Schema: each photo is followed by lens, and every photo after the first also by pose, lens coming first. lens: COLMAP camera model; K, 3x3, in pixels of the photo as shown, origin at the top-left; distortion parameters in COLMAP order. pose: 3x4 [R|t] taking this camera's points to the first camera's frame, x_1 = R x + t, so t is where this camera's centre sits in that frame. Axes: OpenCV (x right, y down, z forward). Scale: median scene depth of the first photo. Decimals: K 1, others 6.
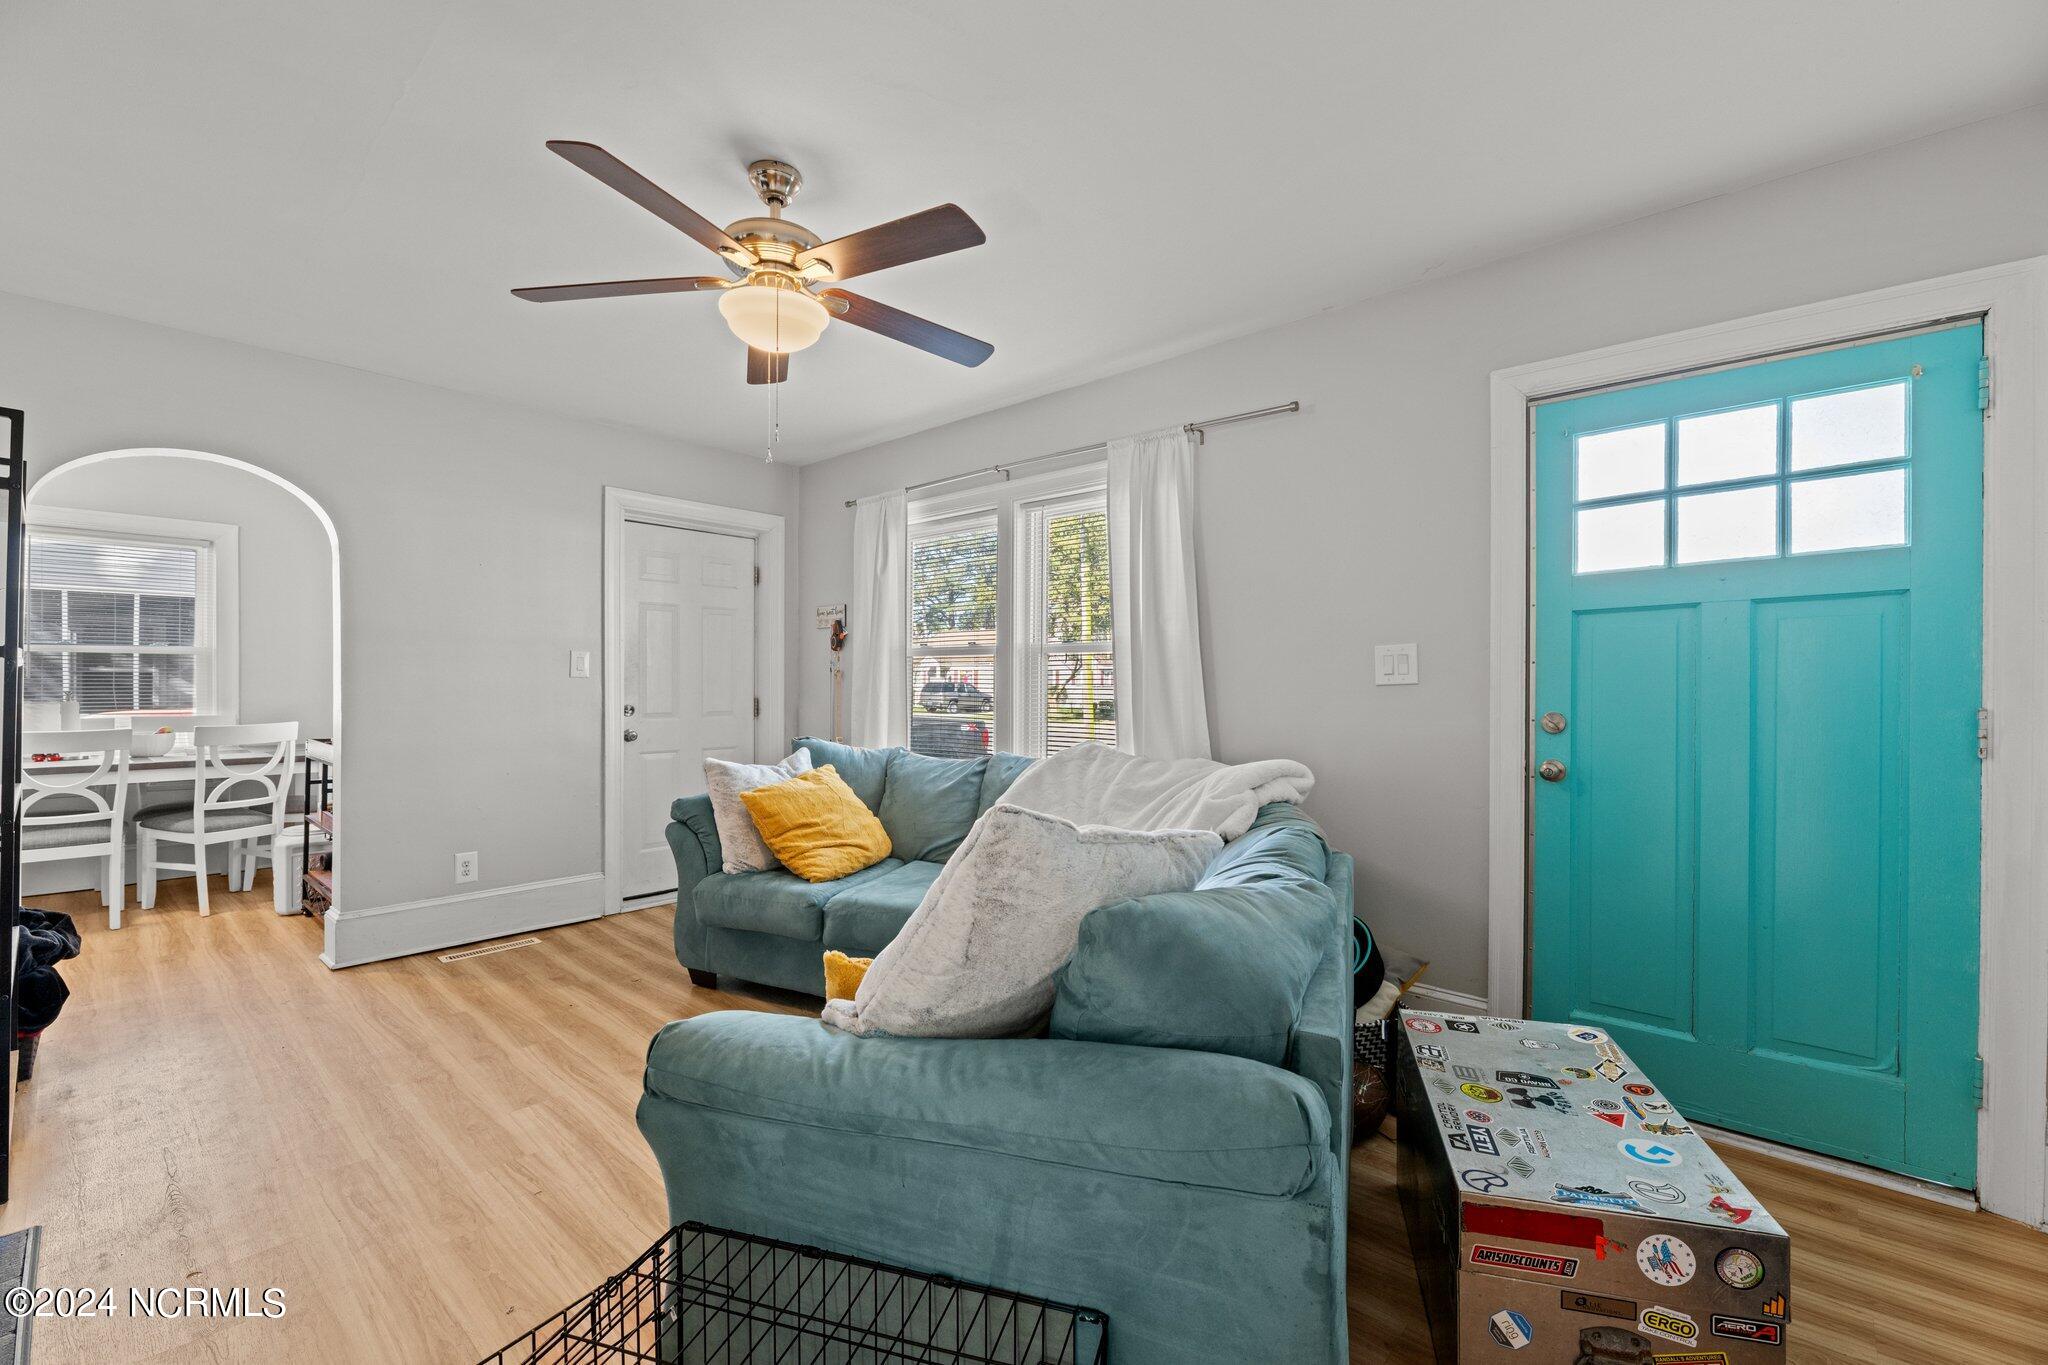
lens RADIAL K [[846.6, 0, 1024.0], [0, 846.6, 682.5], [0, 0, 1]] dist [-0.019564, -0.000027]
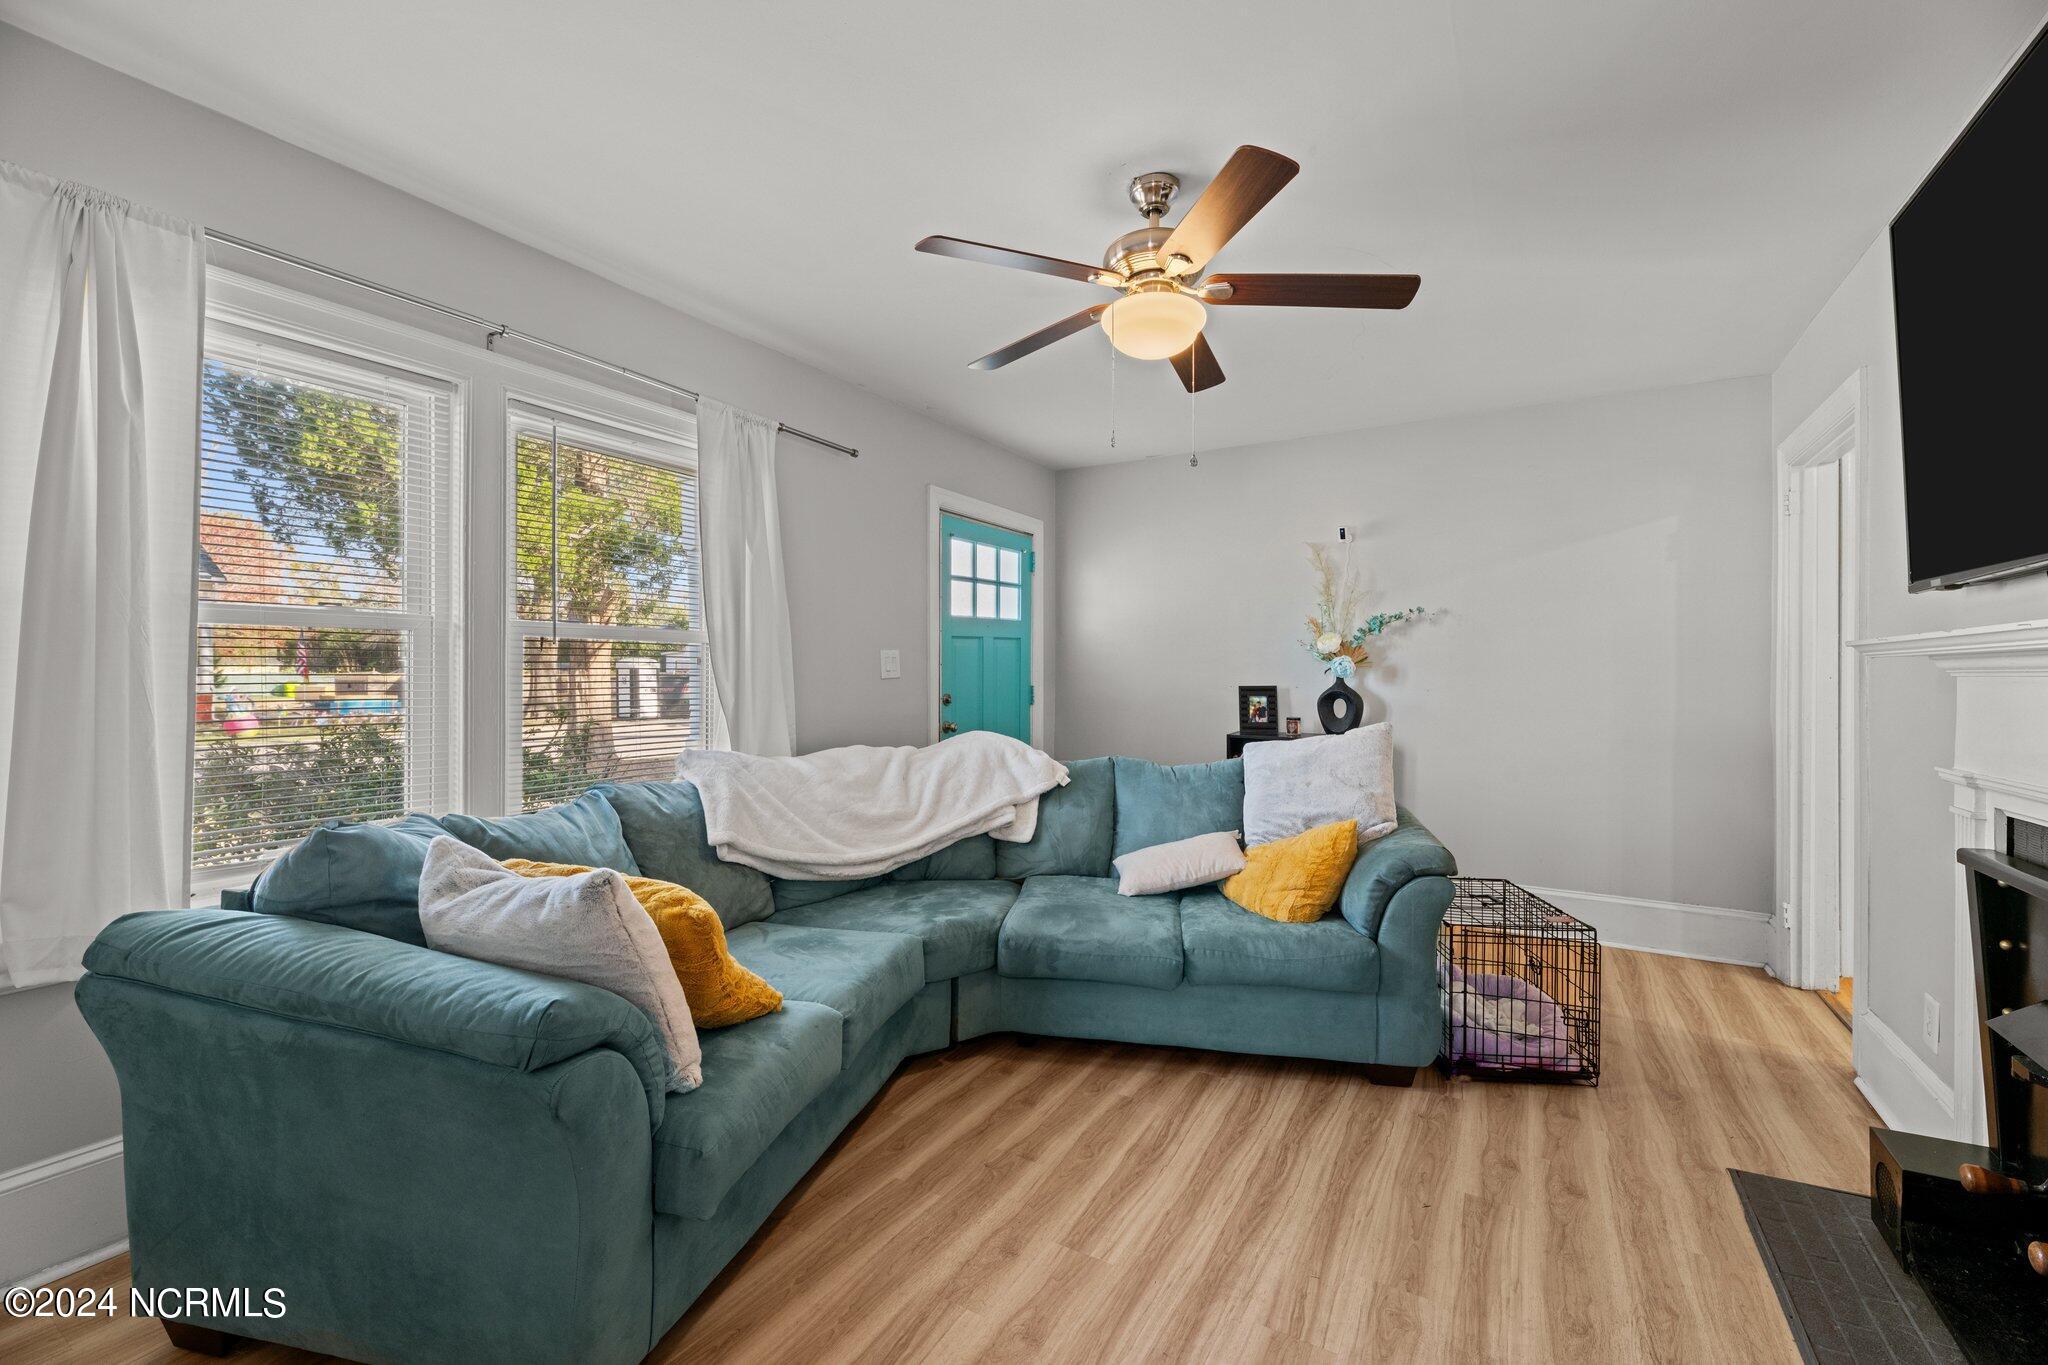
lens RADIAL K [[842.3, 0, 1026.3], [0, 842.3, 667.0], [0, 0, 1]] dist [0.000308, -0.000058]
pose [[-0.196643, 0.003428, 0.980469, -1.243901], [-0.002609, 0.999989, -0.004019, -0.014457], [-0.980472, -0.003348, -0.196632, 1.320827]]
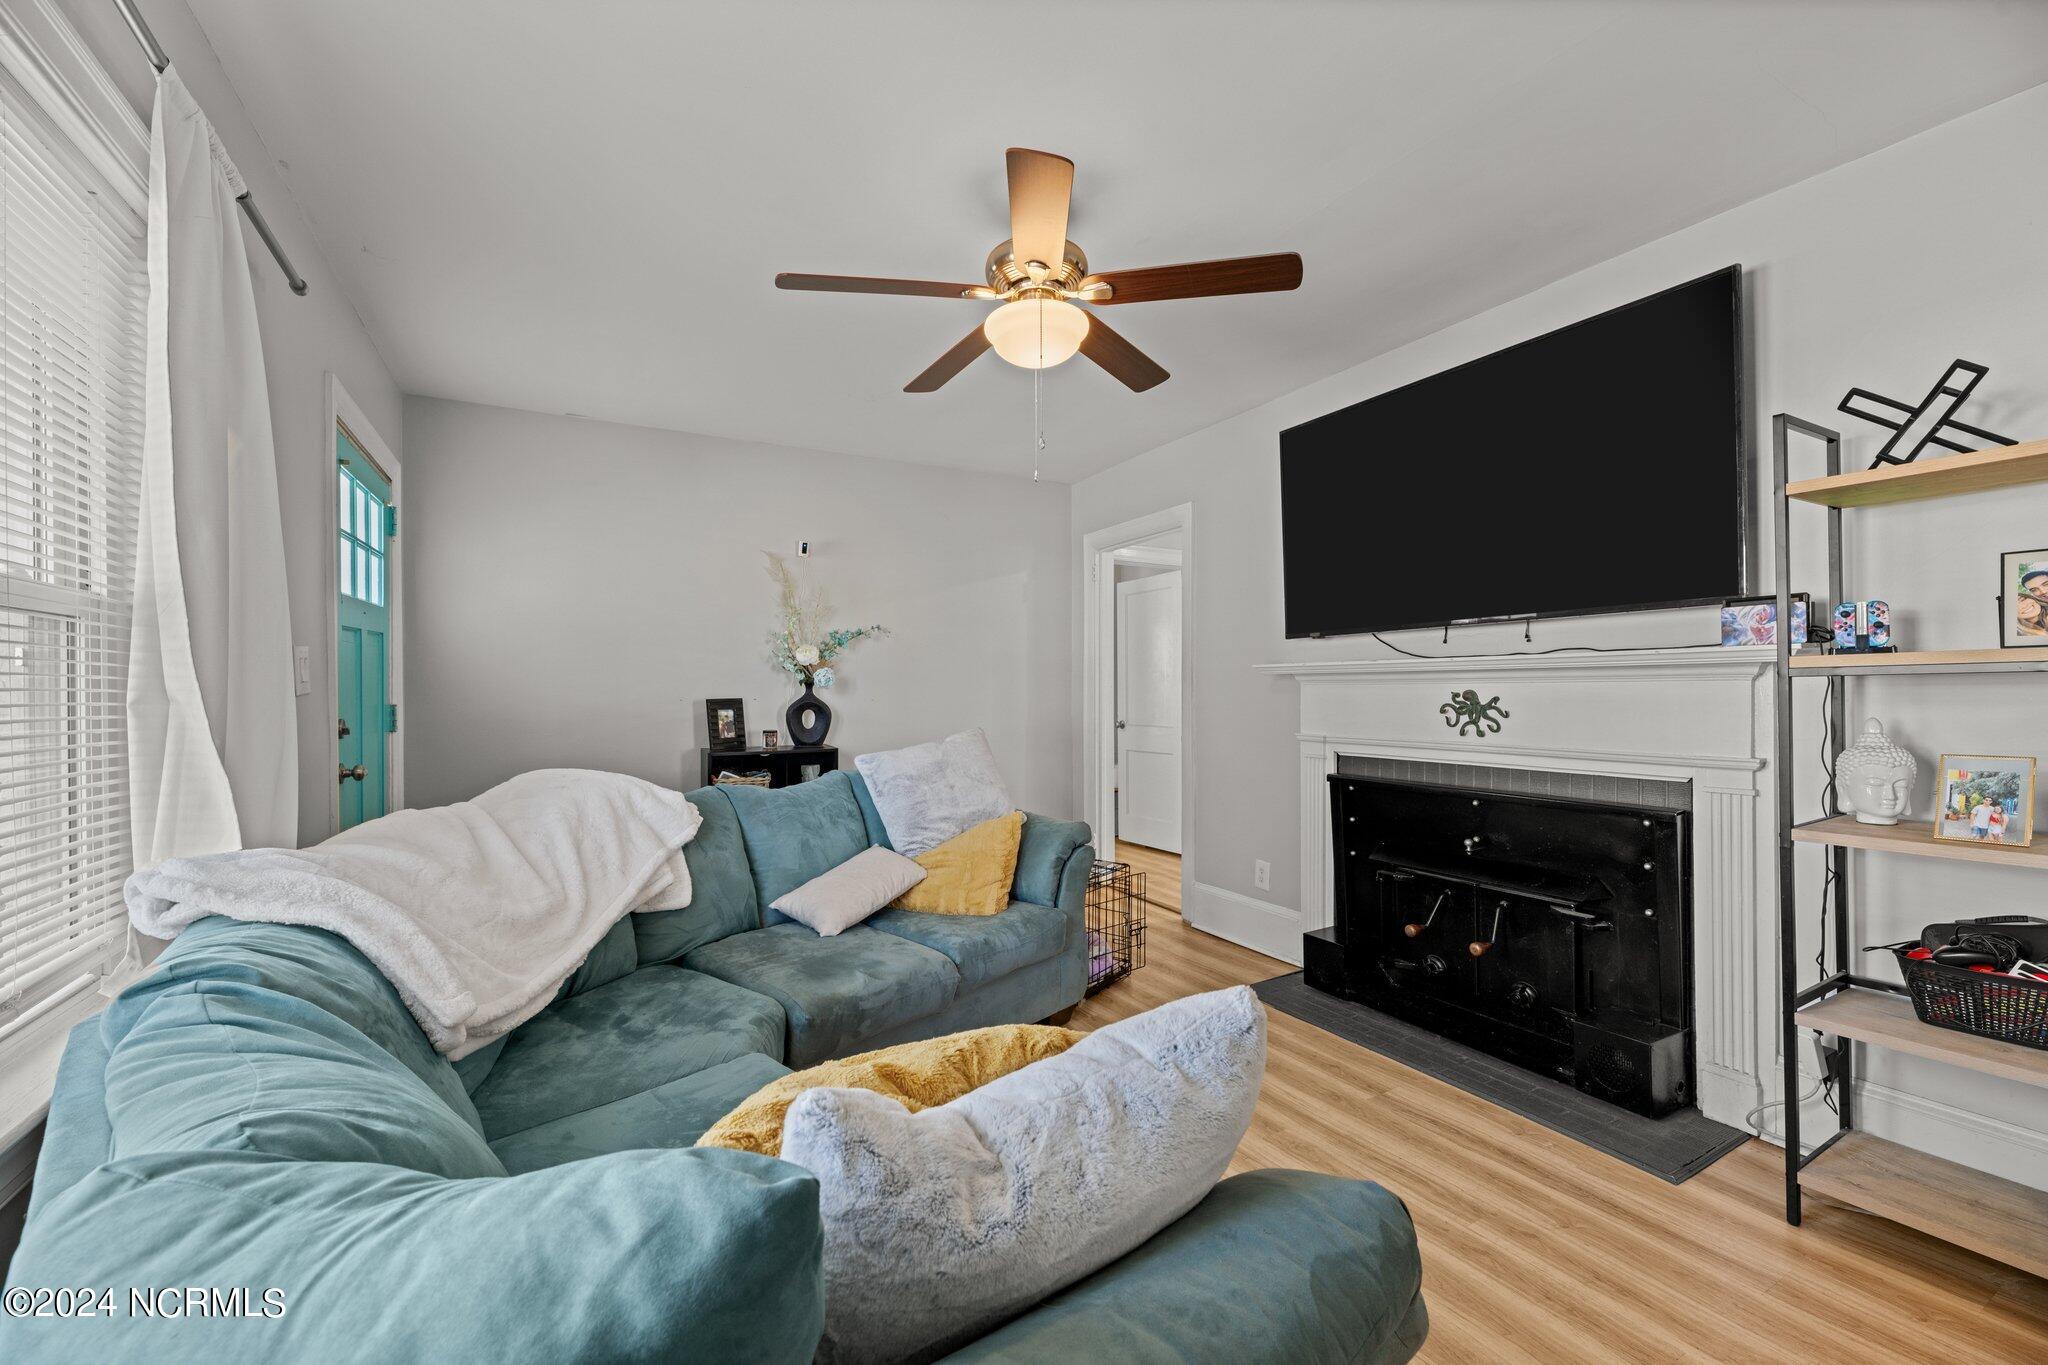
lens RADIAL K [[833.0, 0, 1024.0], [0, 833.0, 682.5], [0, 0, 1]] dist [-0.002209, -0.000142]
pose [[-0.944022, 0.001781, 0.329878, -0.604763], [0.000853, 0.999995, -0.002960, -0.008487], [-0.329882, -0.002513, -0.944019, 1.912097]]
